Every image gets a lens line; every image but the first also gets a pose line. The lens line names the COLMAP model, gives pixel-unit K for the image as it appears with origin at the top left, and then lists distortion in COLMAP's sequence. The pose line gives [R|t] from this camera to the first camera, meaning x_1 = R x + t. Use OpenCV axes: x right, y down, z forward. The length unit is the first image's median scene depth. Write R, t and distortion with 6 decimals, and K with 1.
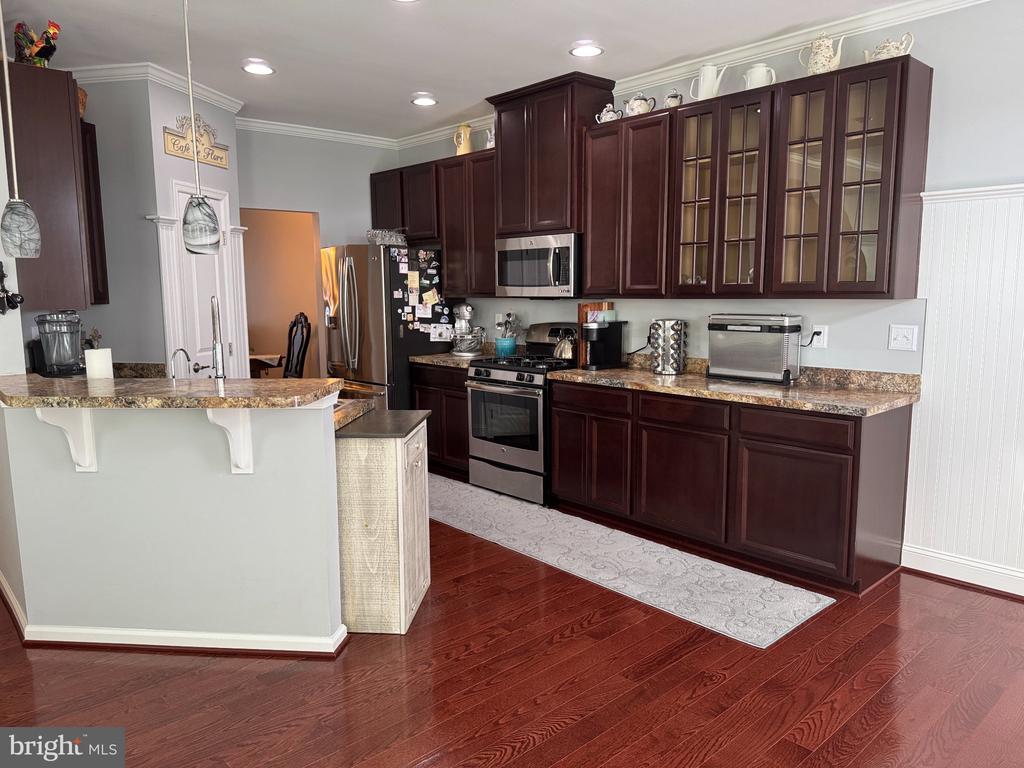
lens RADIAL K [[724.2, 0, 509.0], [0, 724.2, 384.3], [0, 0, 1]] dist [0.057552, -0.074688]
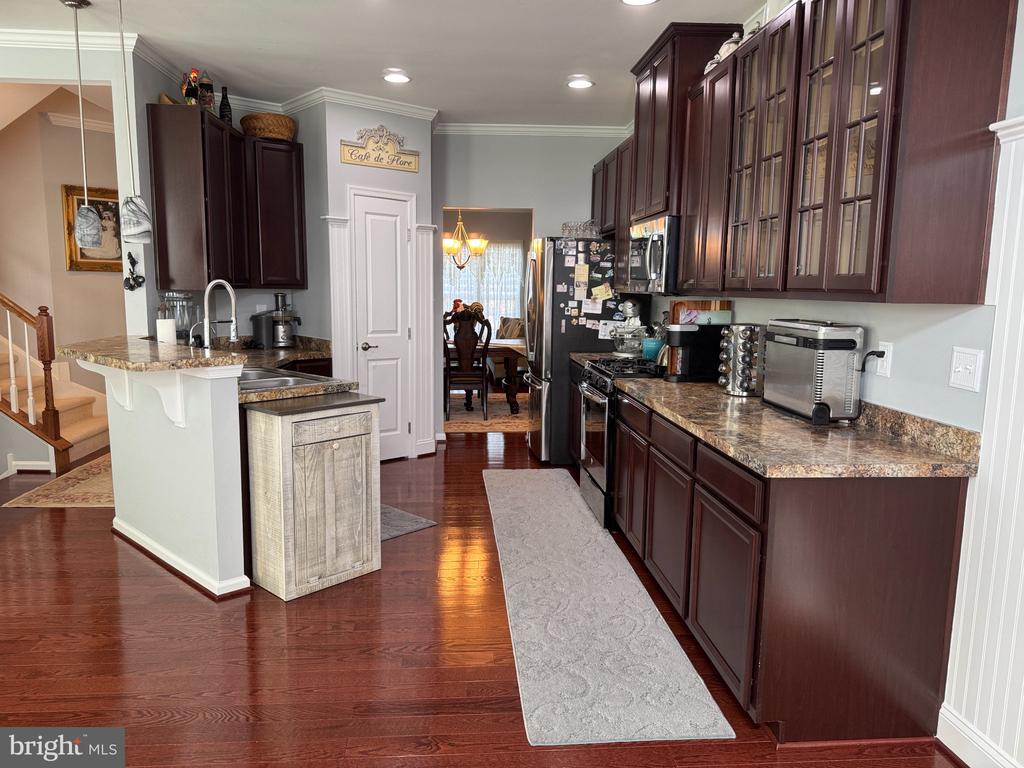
lens RADIAL K [[724.2, 0, 511.2], [0, 724.2, 387.5], [0, 0, 1]] dist [0.057552, -0.074688]
pose [[0.790672, 0.103430, -0.603441, 0.393055], [-0.100818, 0.994167, 0.038301, -0.021688], [0.603882, 0.030554, 0.796488, 0.188099]]
